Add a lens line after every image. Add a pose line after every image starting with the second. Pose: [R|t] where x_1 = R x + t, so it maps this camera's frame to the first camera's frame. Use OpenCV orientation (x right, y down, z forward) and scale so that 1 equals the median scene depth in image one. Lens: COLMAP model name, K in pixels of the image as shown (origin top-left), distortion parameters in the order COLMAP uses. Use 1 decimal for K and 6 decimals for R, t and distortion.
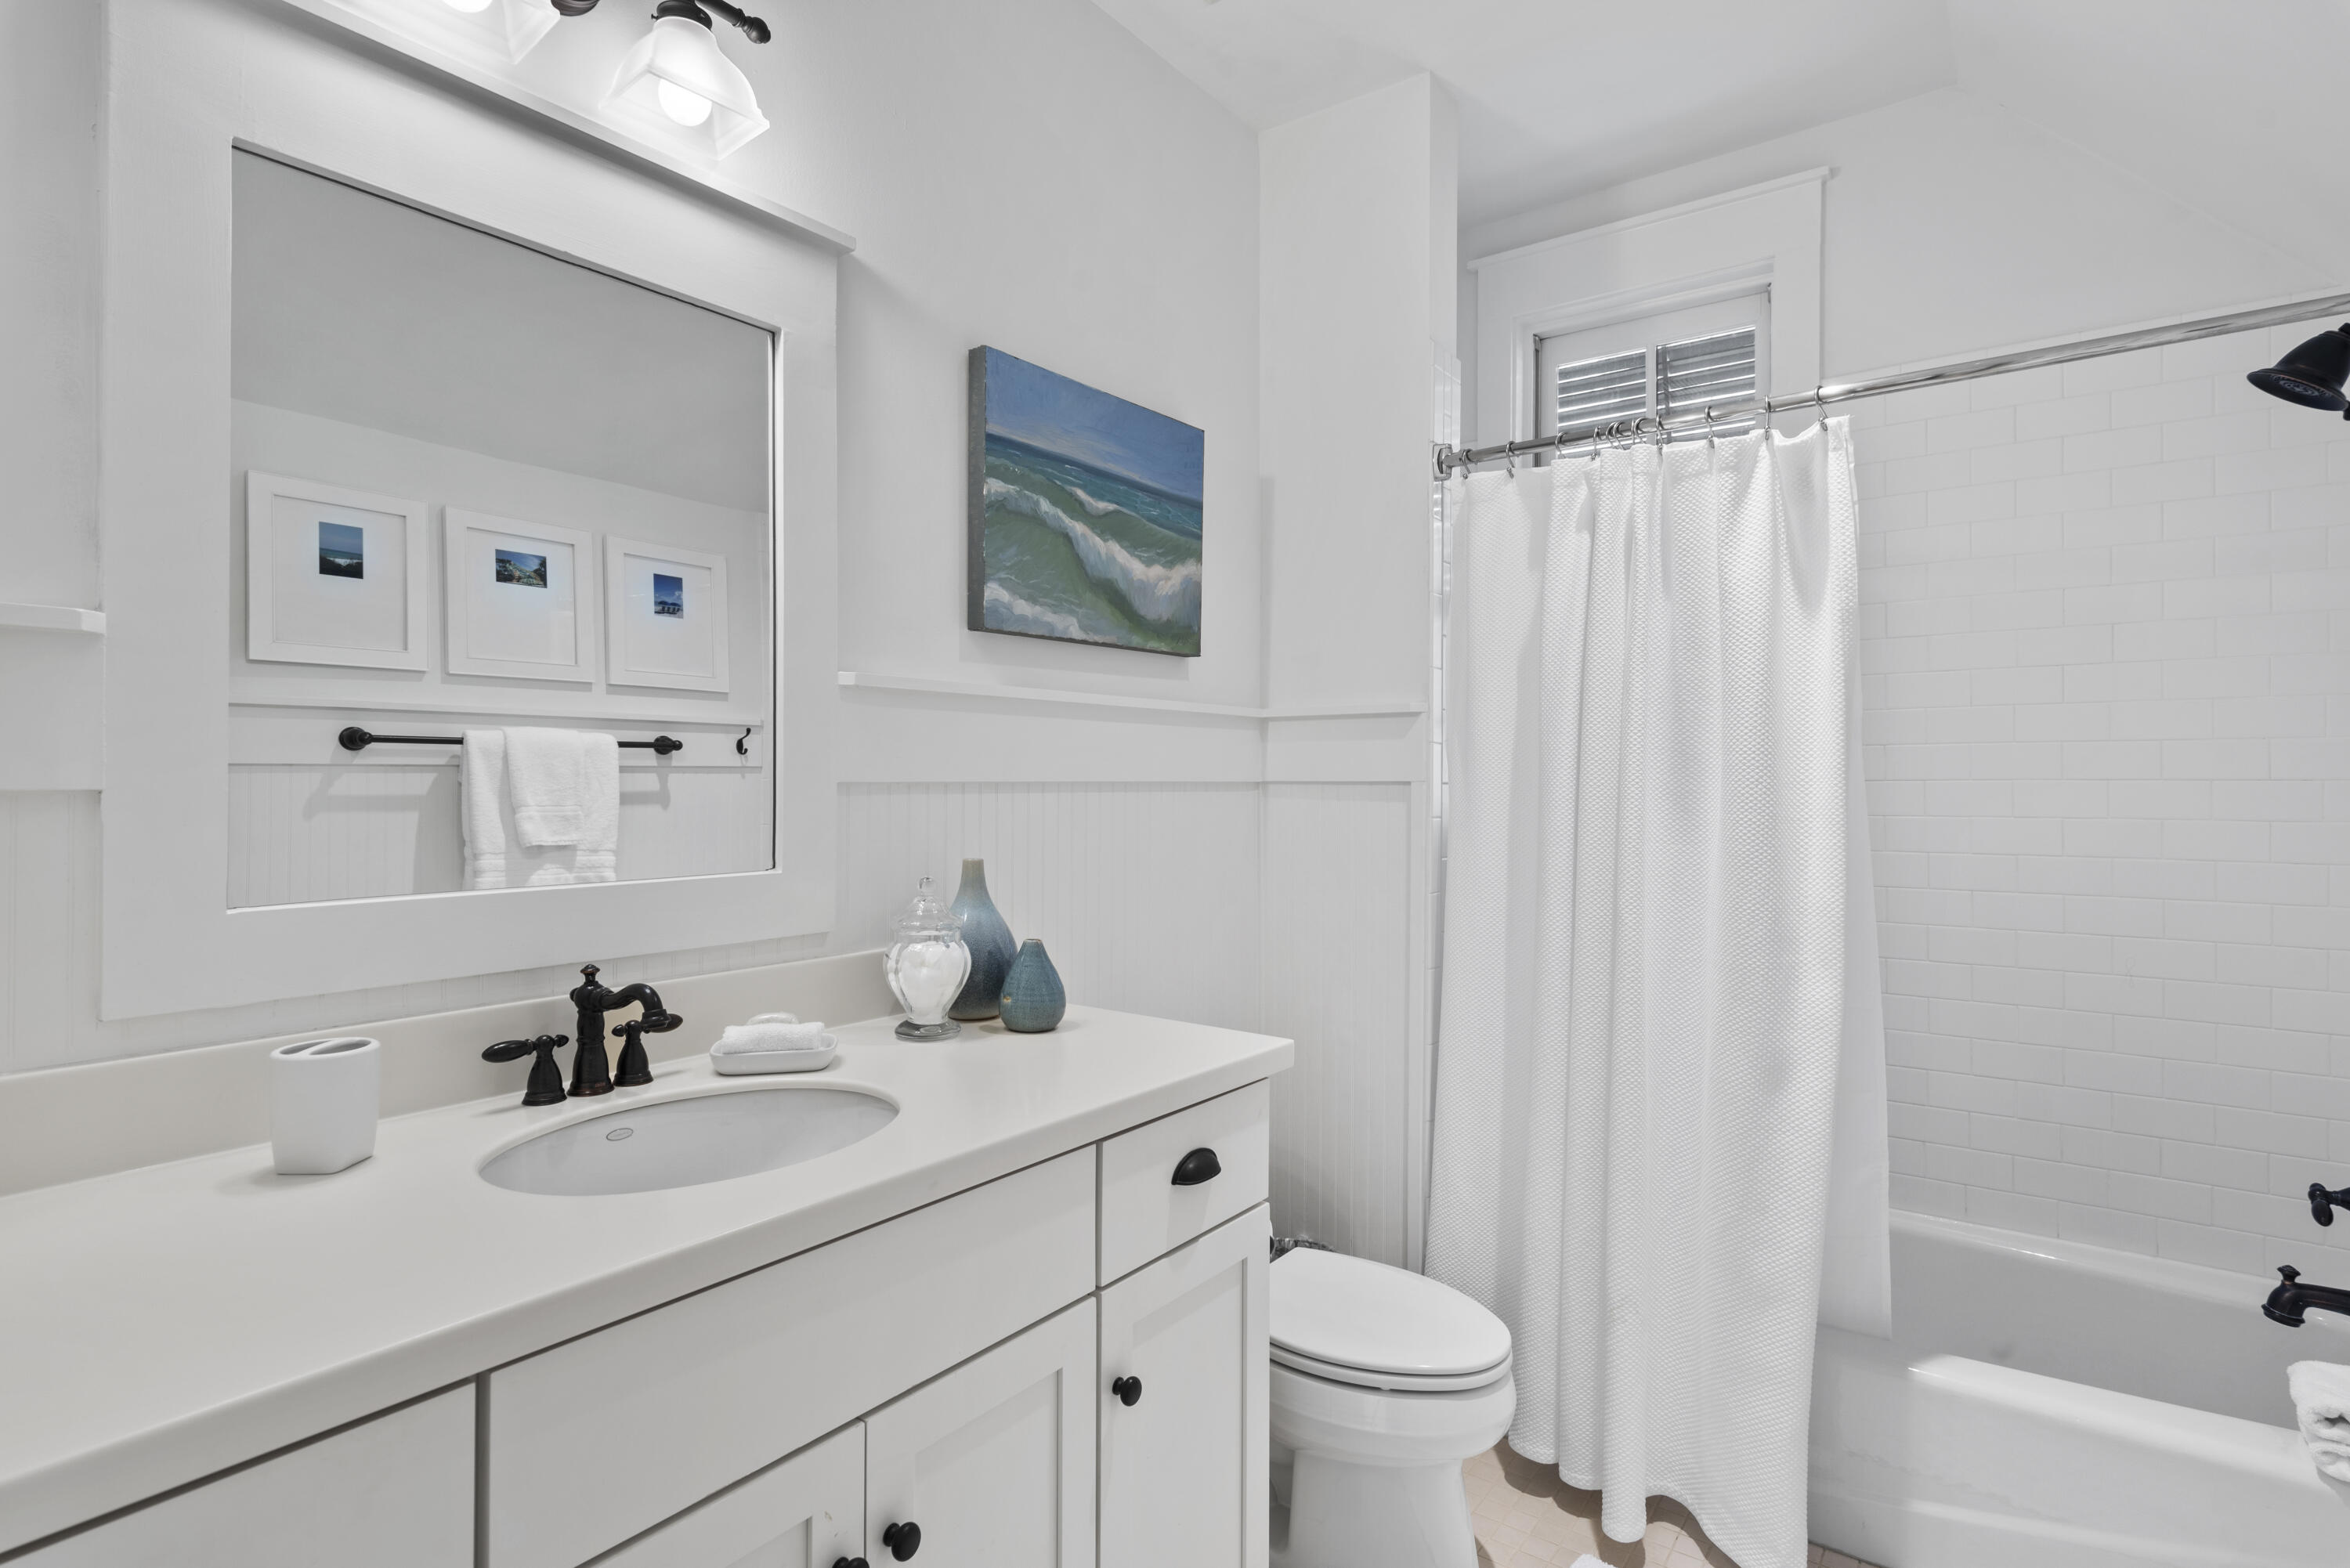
lens RADIAL K [[1163.3, 0, 1193.7], [0, 1163.3, 780.8], [0, 0, 1]] dist [-0.003607, -0.000530]
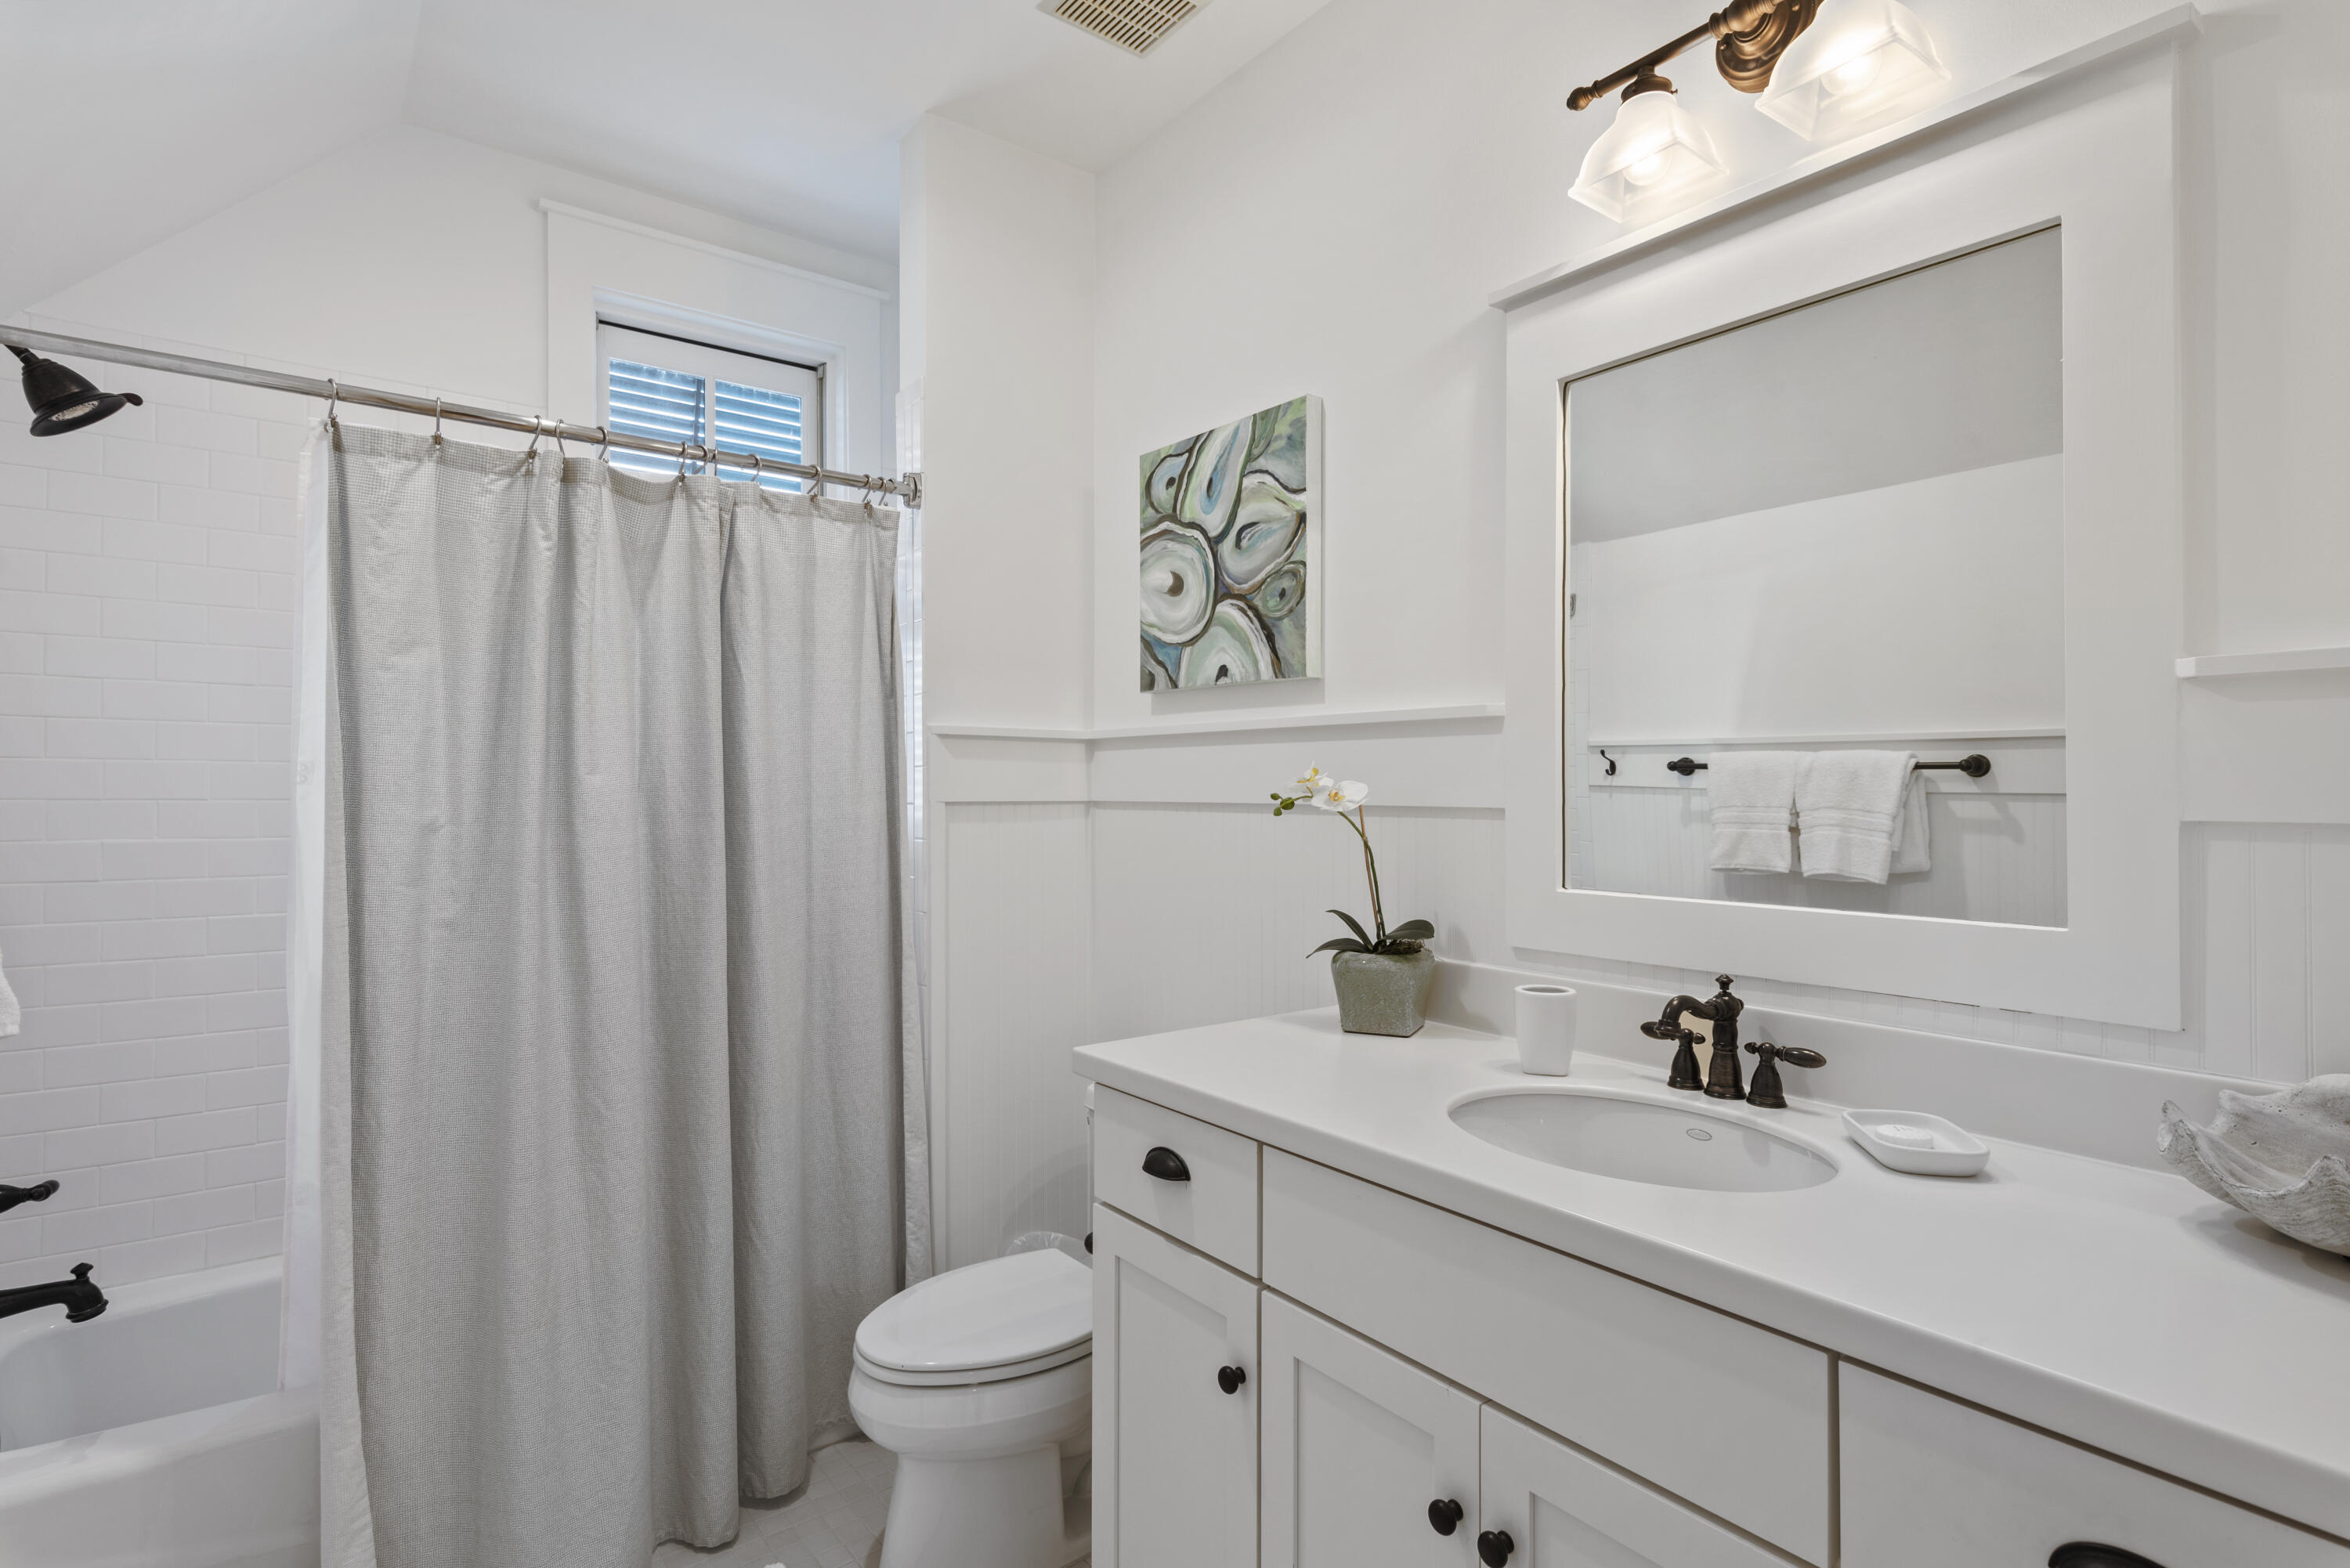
lens RADIAL K [[1163.3, 0, 1193.7], [0, 1163.3, 780.8], [0, 0, 1]] dist [-0.003607, -0.000530]
pose [[-0.275348, -0.011276, -0.961279, 0.654043], [-0.012287, 0.999891, -0.008209, -0.006140], [0.961266, 0.009551, -0.275456, 0.837912]]
